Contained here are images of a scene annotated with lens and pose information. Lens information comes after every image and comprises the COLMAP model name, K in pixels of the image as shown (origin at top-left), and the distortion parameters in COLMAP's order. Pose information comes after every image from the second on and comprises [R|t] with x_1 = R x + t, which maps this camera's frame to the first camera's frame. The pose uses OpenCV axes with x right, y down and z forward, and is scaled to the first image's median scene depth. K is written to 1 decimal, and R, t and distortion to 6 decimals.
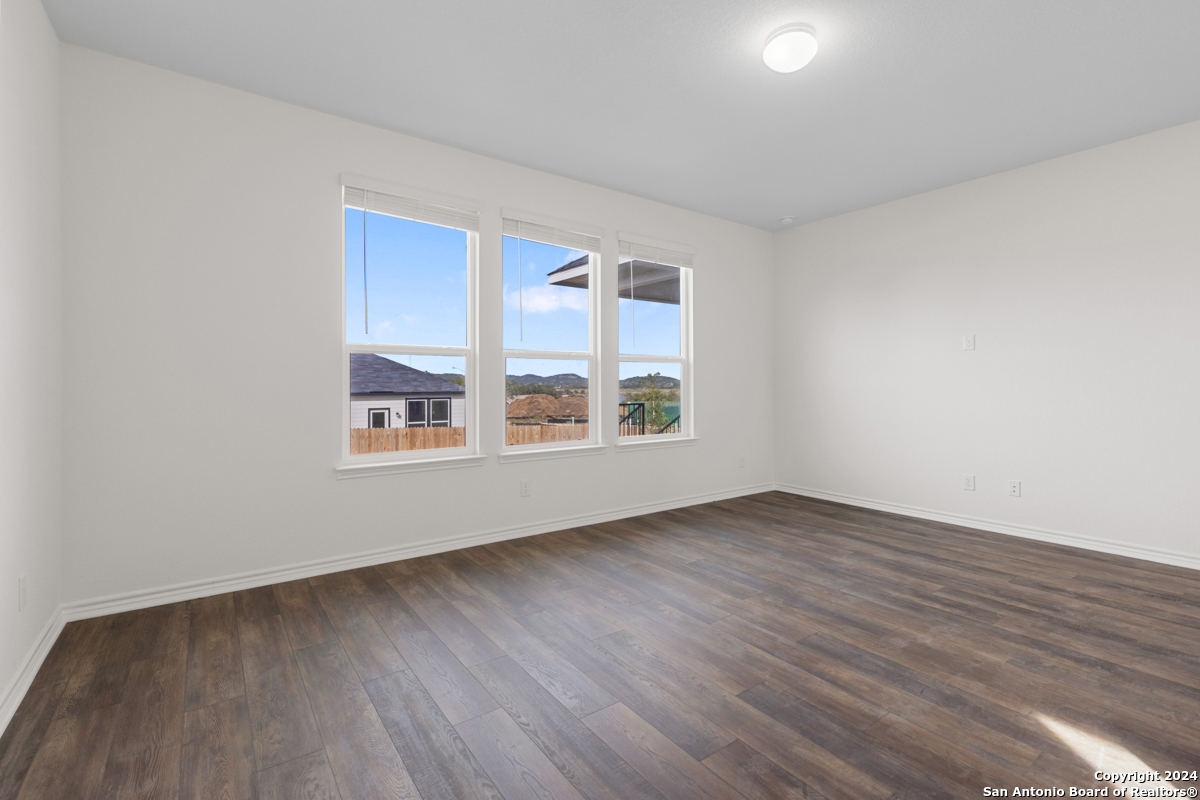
lens RADIAL K [[554.0, 0, 595.2], [0, 554.0, 386.2], [0, 0, 1]] dist [-0.000010, -0.001938]
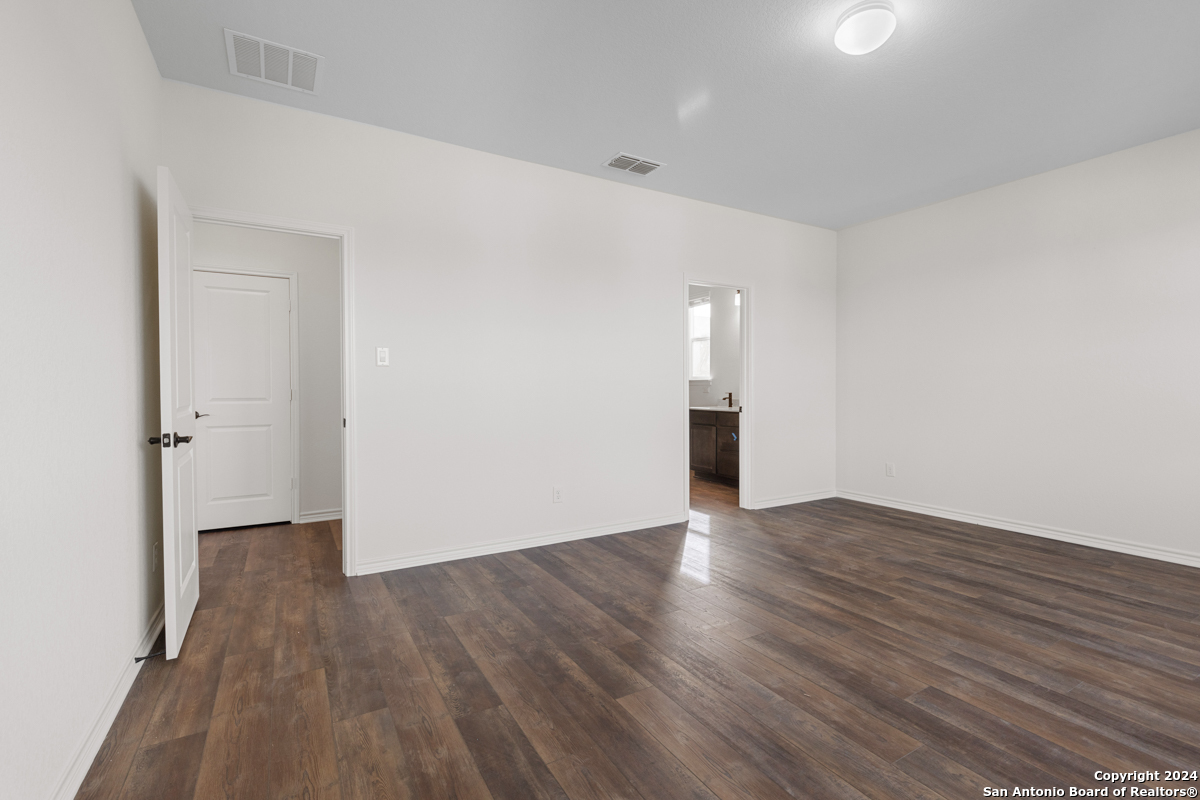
lens RADIAL K [[554.0, 0, 595.2], [0, 554.0, 386.2], [0, 0, 1]] dist [-0.000010, -0.001938]
pose [[-0.995815, 0.005666, 0.091214, 0.732359], [0.006313, 0.999957, 0.006807, -0.015681], [-0.091171, 0.007354, -0.995808, 2.033374]]
